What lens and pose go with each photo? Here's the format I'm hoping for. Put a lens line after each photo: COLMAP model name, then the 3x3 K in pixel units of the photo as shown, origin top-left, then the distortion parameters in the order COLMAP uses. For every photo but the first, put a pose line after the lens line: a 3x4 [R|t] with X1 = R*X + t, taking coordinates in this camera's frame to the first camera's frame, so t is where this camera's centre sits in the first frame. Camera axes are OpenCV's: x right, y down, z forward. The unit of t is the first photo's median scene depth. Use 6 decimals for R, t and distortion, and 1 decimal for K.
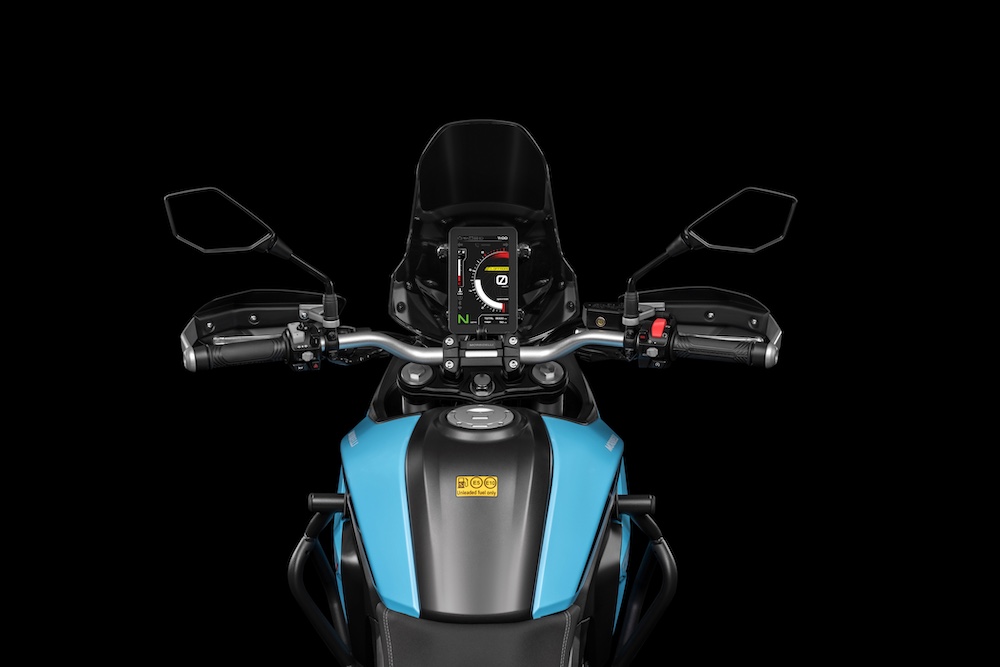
lens RADIAL K [[1578.3, 0, 500.4], [0, 1578.3, 332.3], [0, 0, 1]] dist [0.014558, 0.000000]
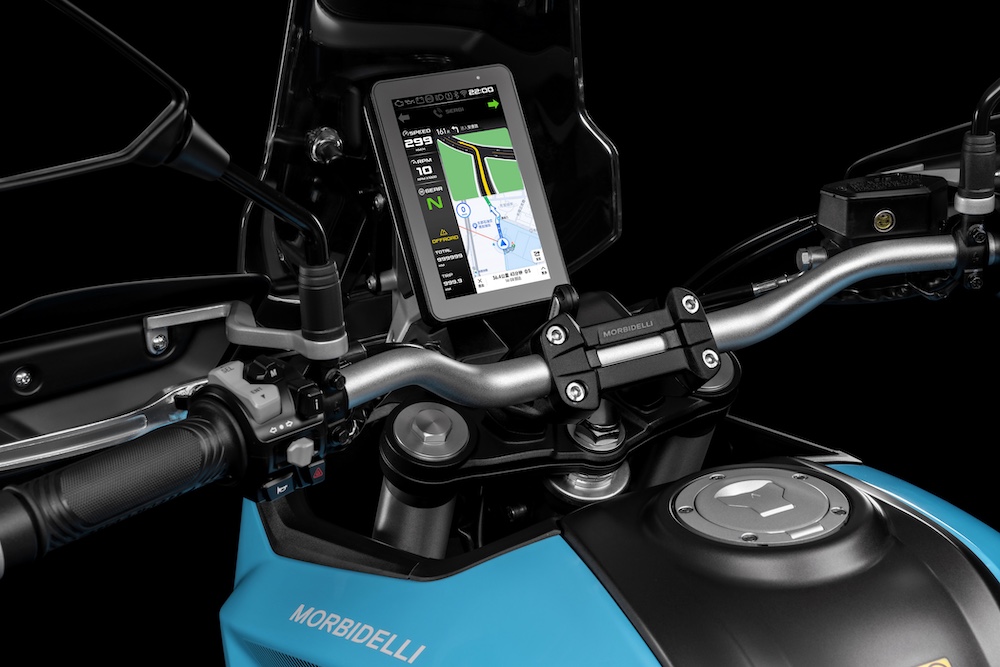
lens RADIAL K [[1722.4, 0, 499.9], [0, 1722.4, 335.6], [0, 0, 1]] dist [-0.004800, 0.000000]
pose [[0.900498, -0.192968, 0.389701, -0.217663], [0.181797, 0.981136, 0.065741, -0.025667], [-0.395036, 0.011647, 0.918592, 0.612892]]
